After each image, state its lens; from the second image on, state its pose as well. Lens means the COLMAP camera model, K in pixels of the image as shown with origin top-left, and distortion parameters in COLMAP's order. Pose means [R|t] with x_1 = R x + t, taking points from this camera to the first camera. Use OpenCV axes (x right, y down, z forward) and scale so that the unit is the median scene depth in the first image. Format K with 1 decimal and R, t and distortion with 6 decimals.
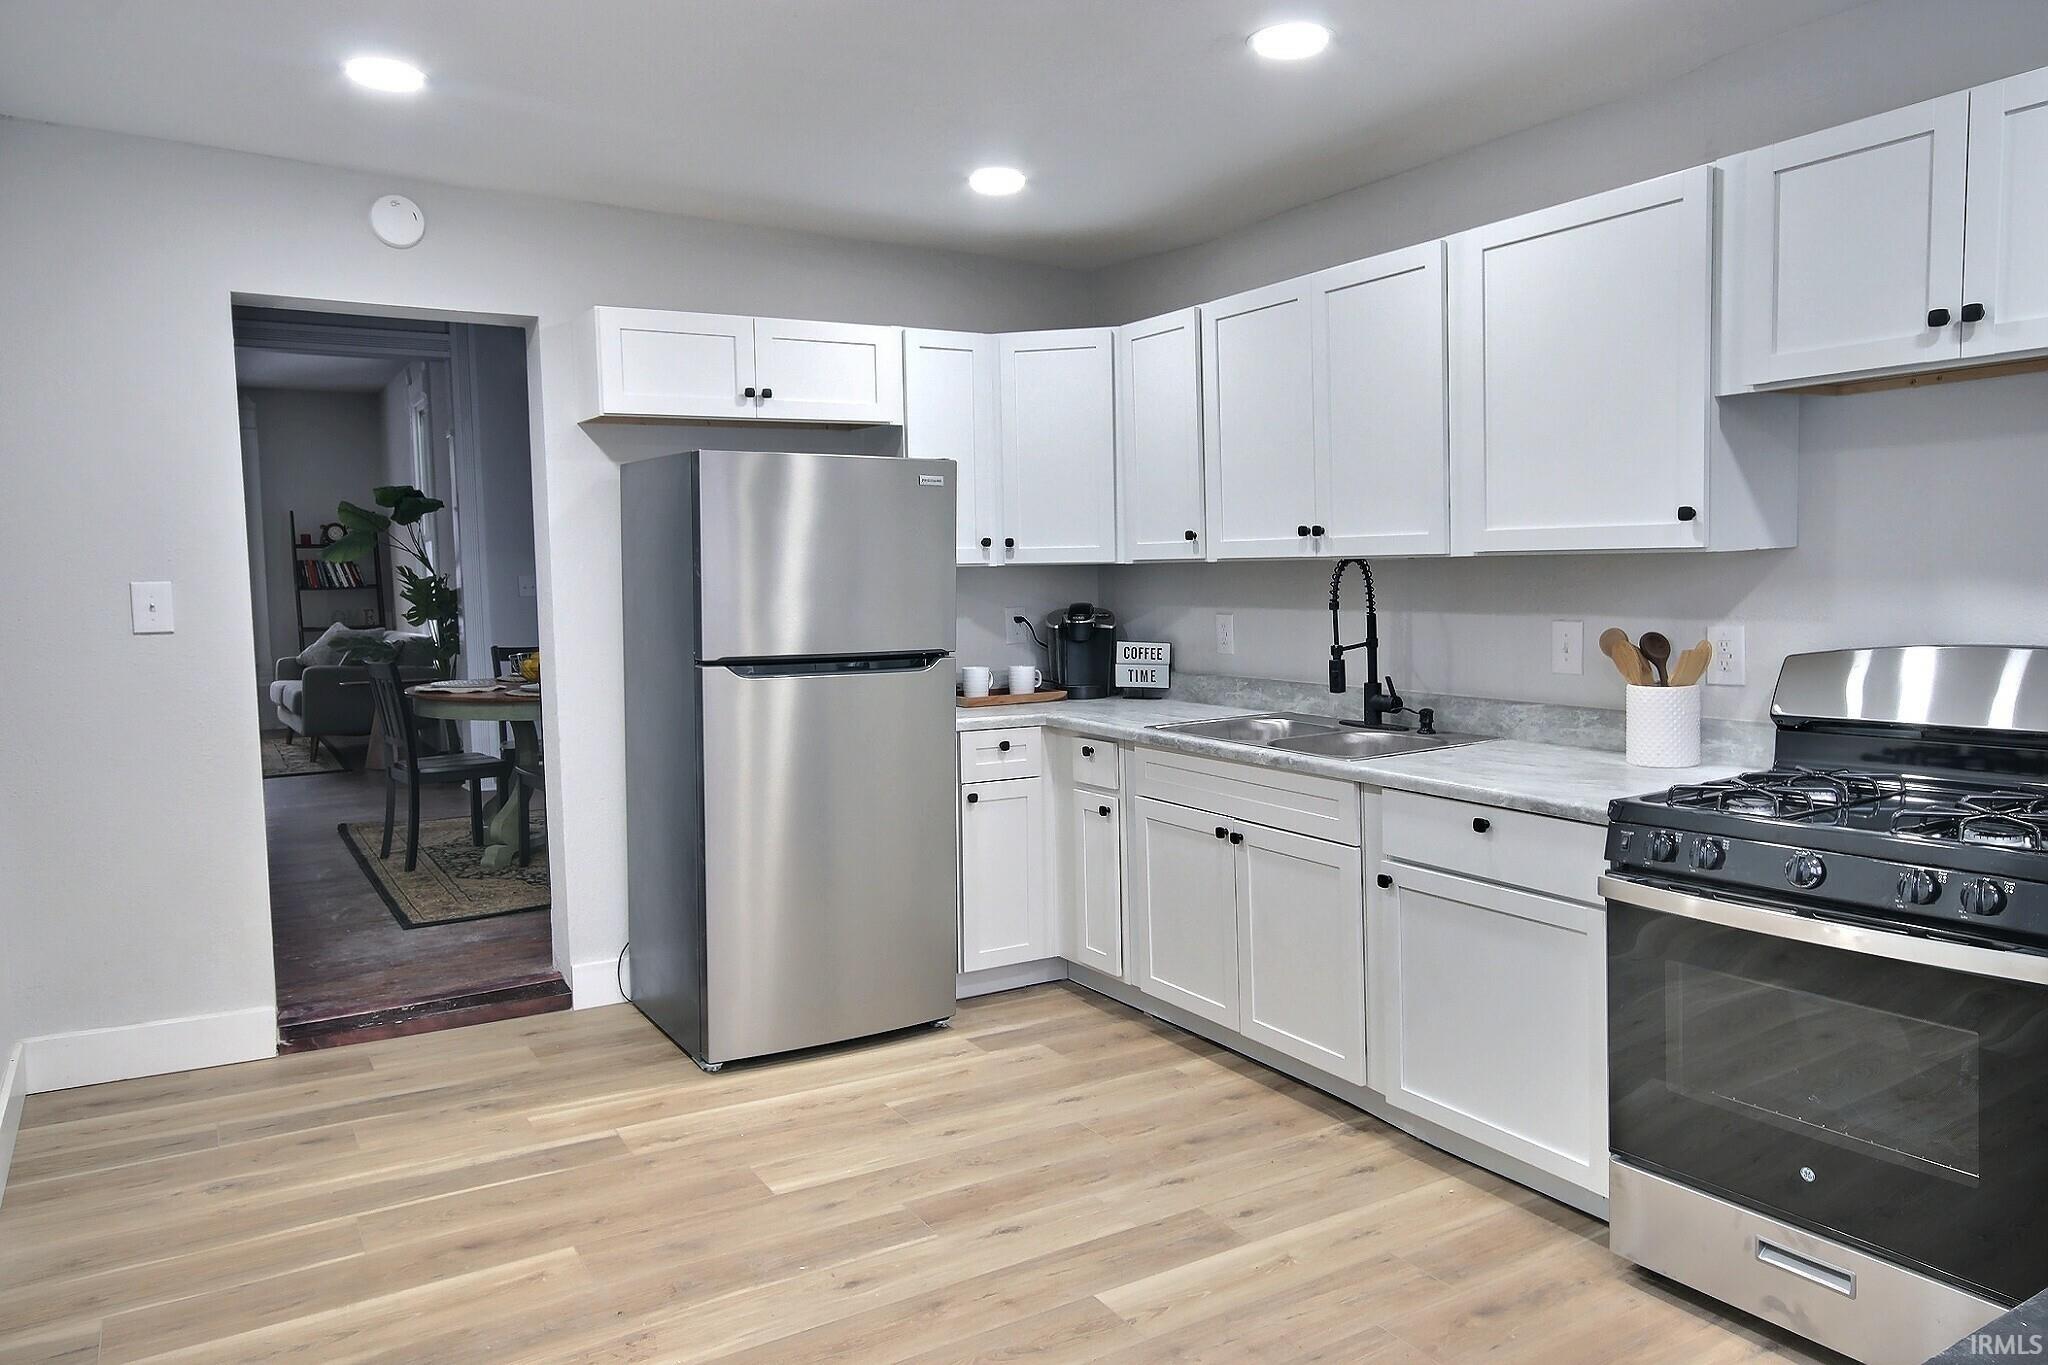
lens RADIAL K [[1397.7, 0, 1030.3], [0, 1397.7, 659.3], [0, 0, 1]] dist [-0.001413, 0.002567]
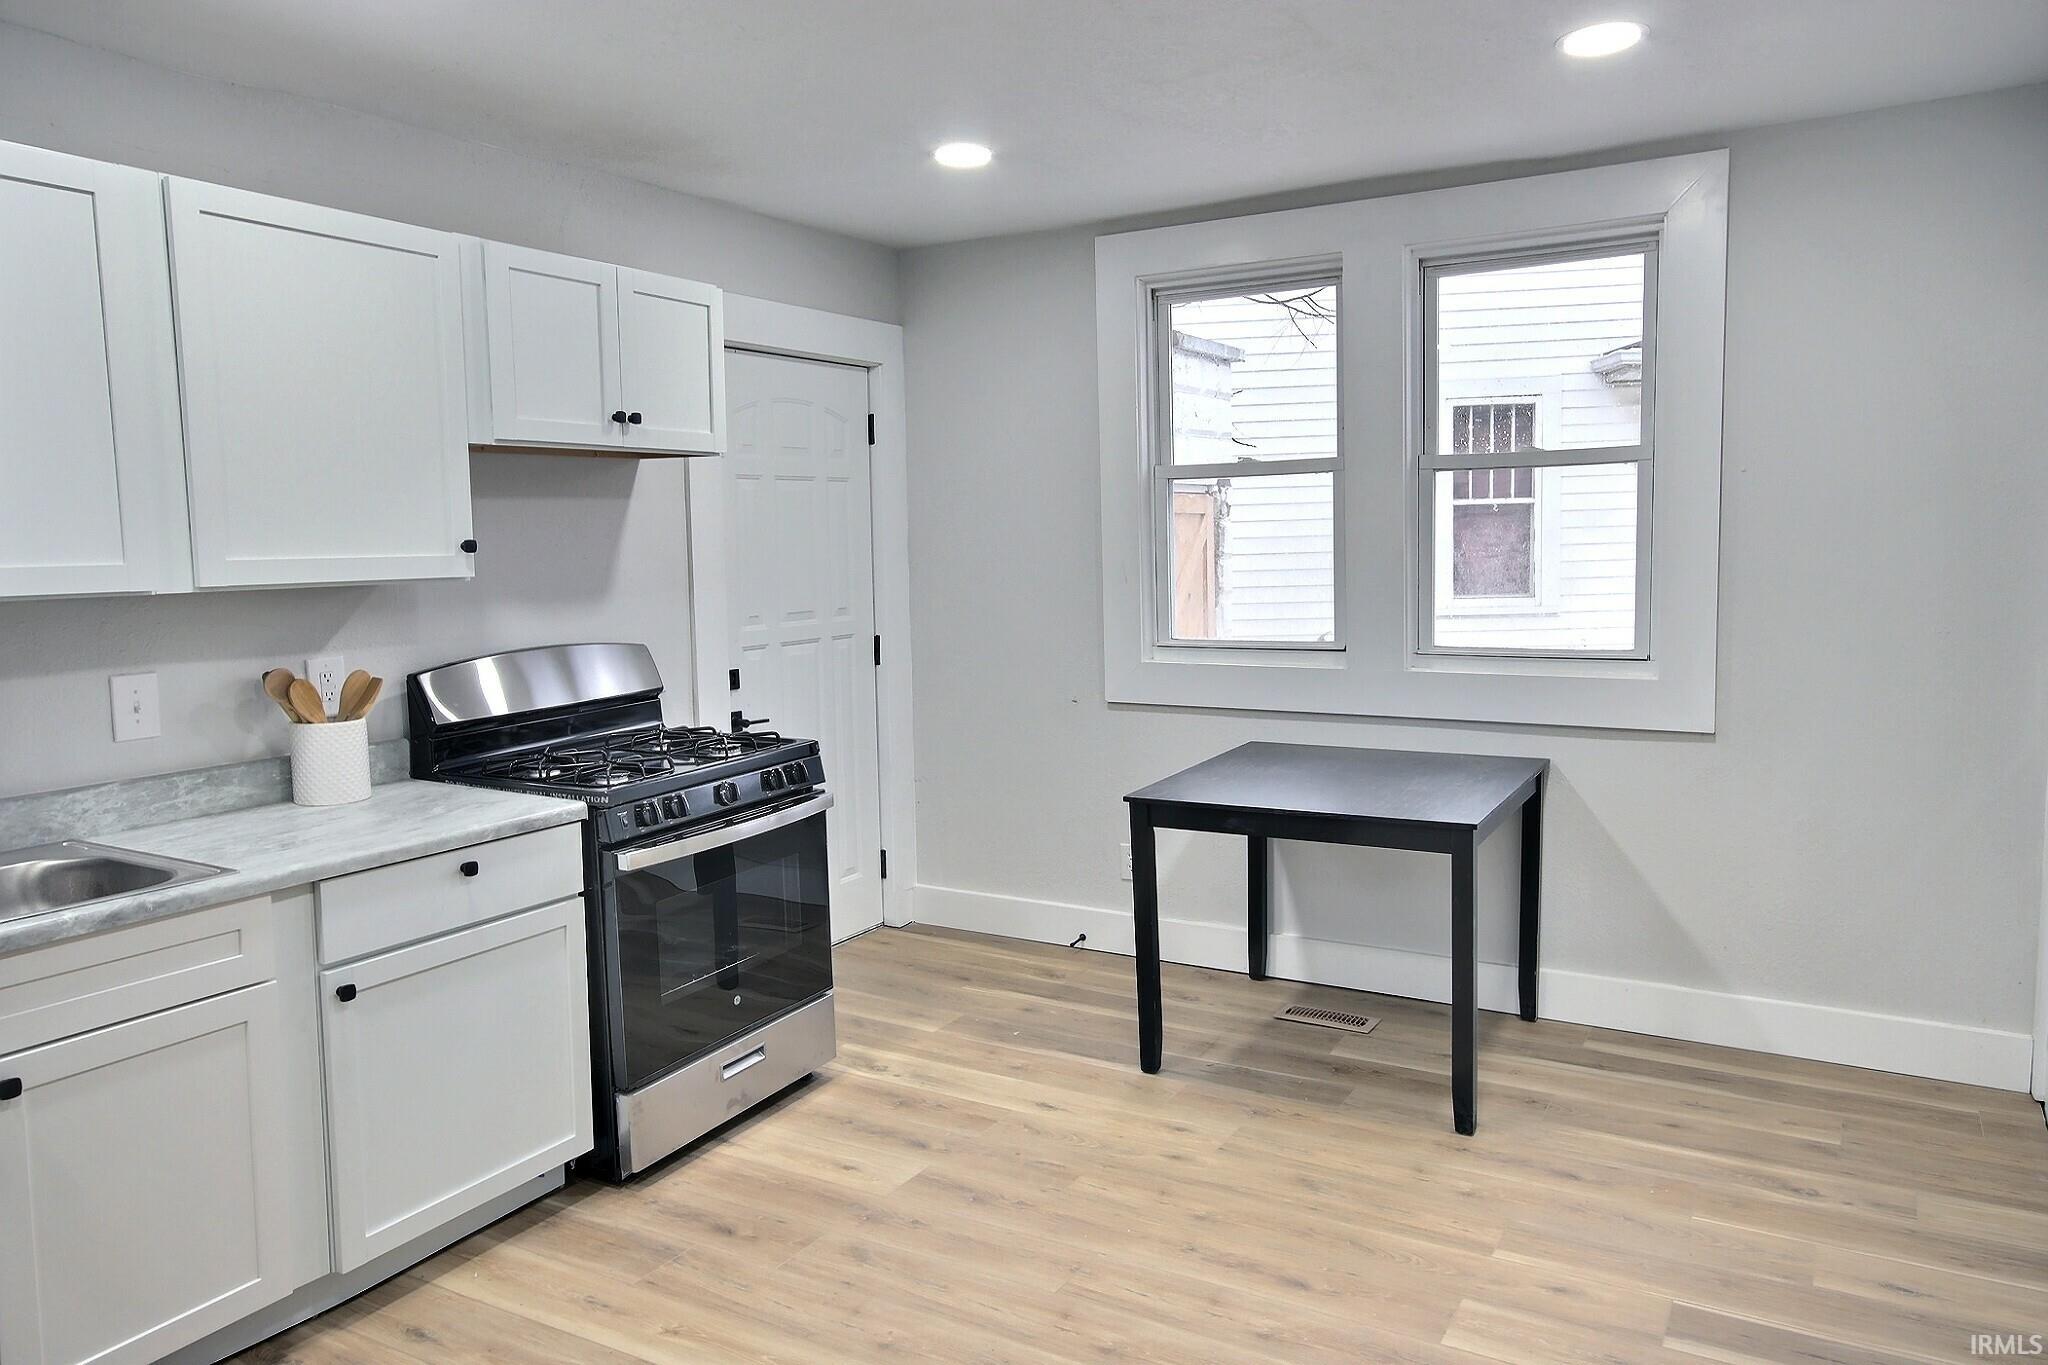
lens RADIAL K [[1397.7, 0, 1030.3], [0, 1397.7, 659.3], [0, 0, 1]] dist [-0.001413, 0.002567]
pose [[-0.484098, -0.040436, 0.874079, -0.676238], [0.093290, 0.990853, 0.097505, -0.077918], [-0.870026, 0.128745, -0.475898, 1.091120]]
